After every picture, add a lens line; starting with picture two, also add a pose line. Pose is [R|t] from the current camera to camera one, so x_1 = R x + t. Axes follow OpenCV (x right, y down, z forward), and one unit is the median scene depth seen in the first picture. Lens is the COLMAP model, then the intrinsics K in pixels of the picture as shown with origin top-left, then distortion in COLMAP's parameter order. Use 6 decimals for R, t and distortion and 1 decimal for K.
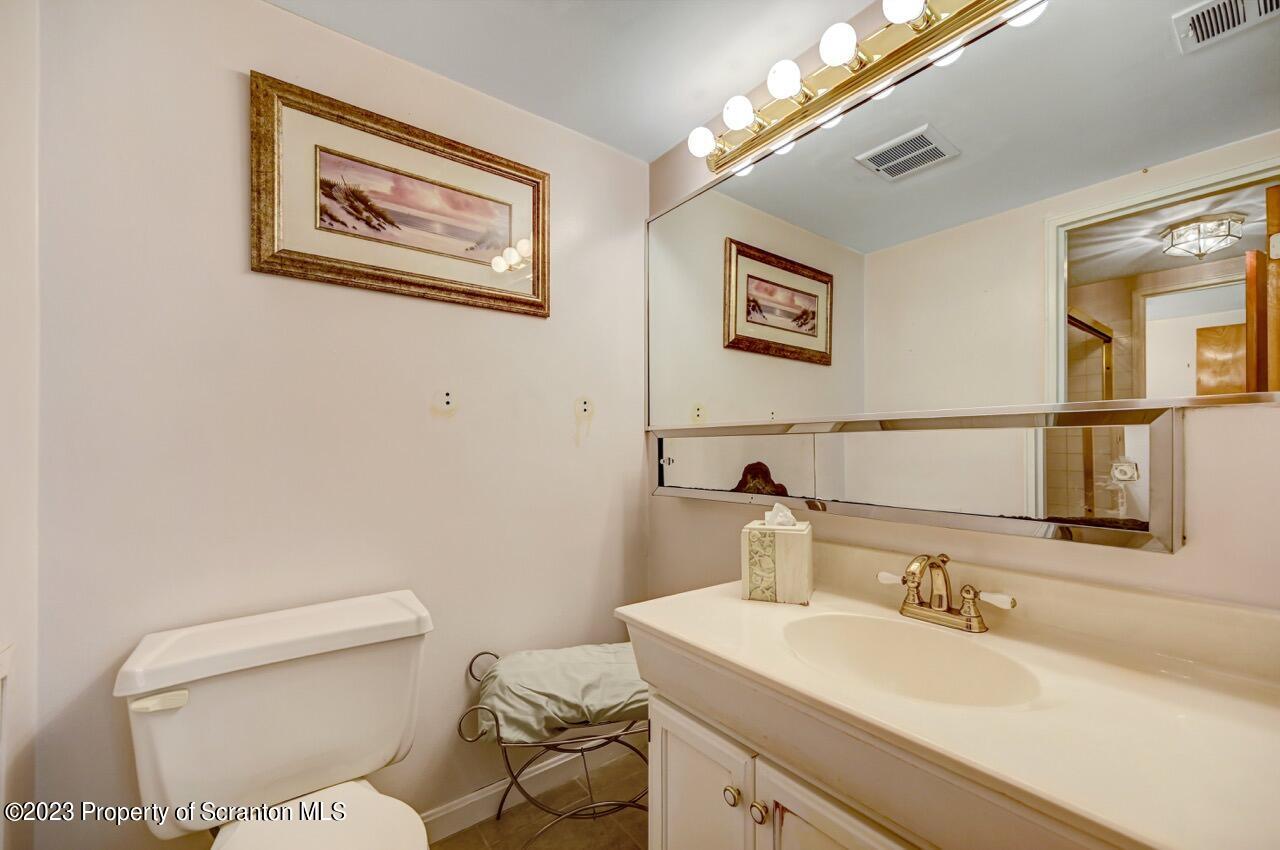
lens RADIAL K [[518.6, 0, 650.1], [0, 518.6, 446.6], [0, 0, 1]] dist [-0.002076, 0.000683]
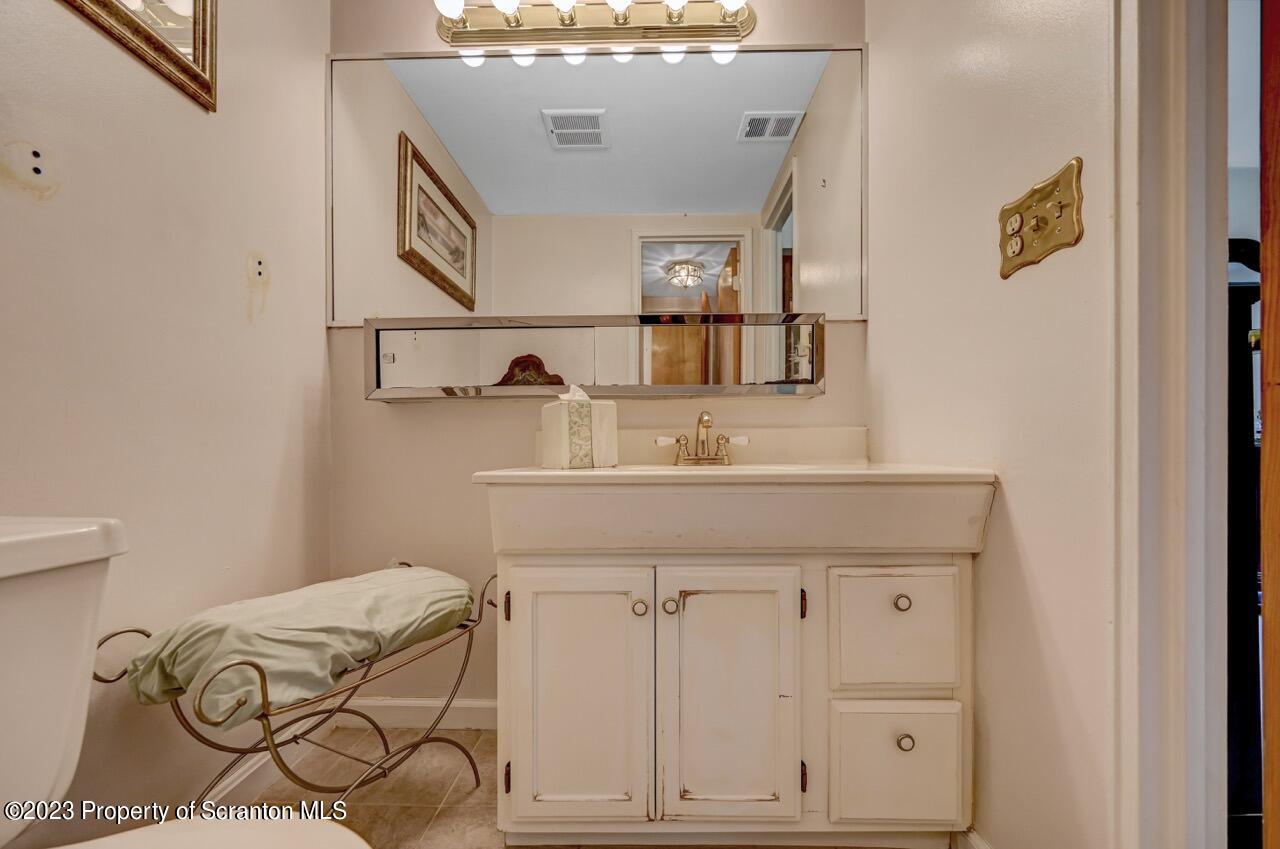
lens RADIAL K [[518.6, 0, 639.6], [0, 518.6, 452.7], [0, 0, 1]] dist [-0.002076, 0.000683]
pose [[0.631773, -0.008120, 0.775111, -0.422444], [0.005765, 0.999967, 0.005776, 0.209039], [-0.775132, 0.000819, 0.631799, 0.192267]]
